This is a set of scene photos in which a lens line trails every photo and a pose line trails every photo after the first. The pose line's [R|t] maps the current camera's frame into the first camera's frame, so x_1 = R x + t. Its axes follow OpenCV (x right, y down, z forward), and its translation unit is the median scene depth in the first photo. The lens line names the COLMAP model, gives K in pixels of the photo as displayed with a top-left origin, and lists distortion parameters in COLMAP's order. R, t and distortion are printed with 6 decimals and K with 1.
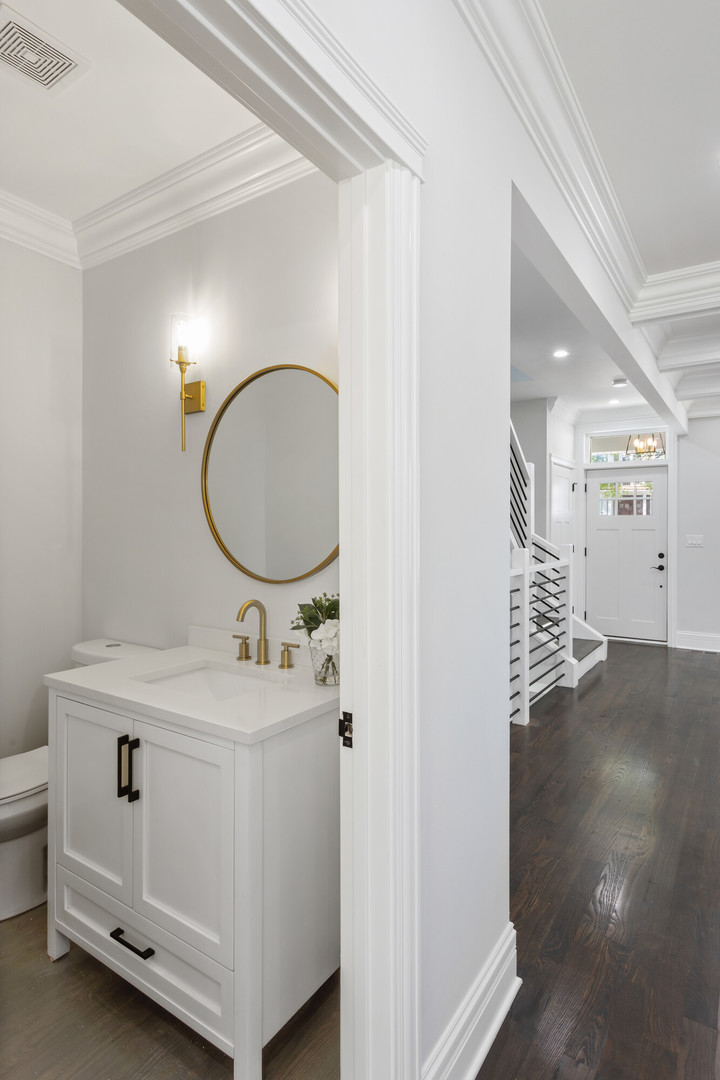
lens RADIAL K [[570.5, 0, 387.2], [0, 570.5, 528.8], [0, 0, 1]] dist [-0.002382, 0.000942]
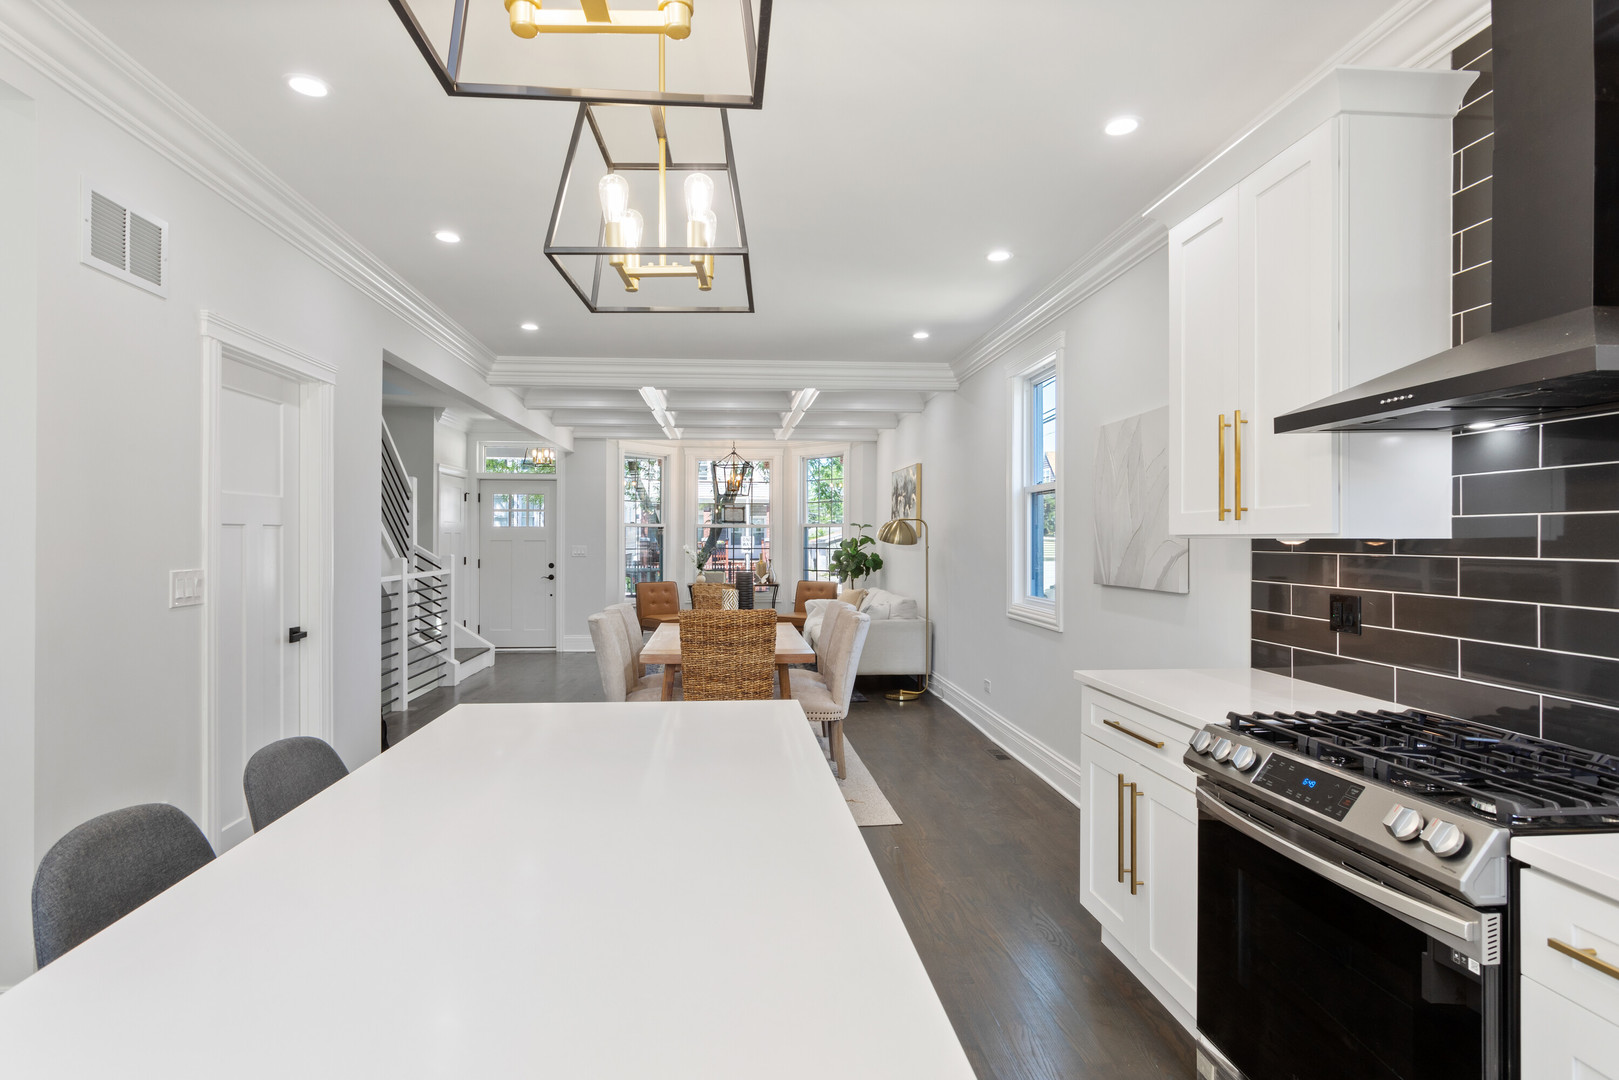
lens RADIAL K [[827.9, 0, 799.0], [0, 827.9, 538.2], [0, 0, 1]] dist [-0.005464, 0.000953]
pose [[0.793771, 0.001195, 0.608216, -0.109866], [-0.001495, 0.999999, -0.000014, -0.004877], [-0.608215, -0.000898, 0.793772, -0.638350]]
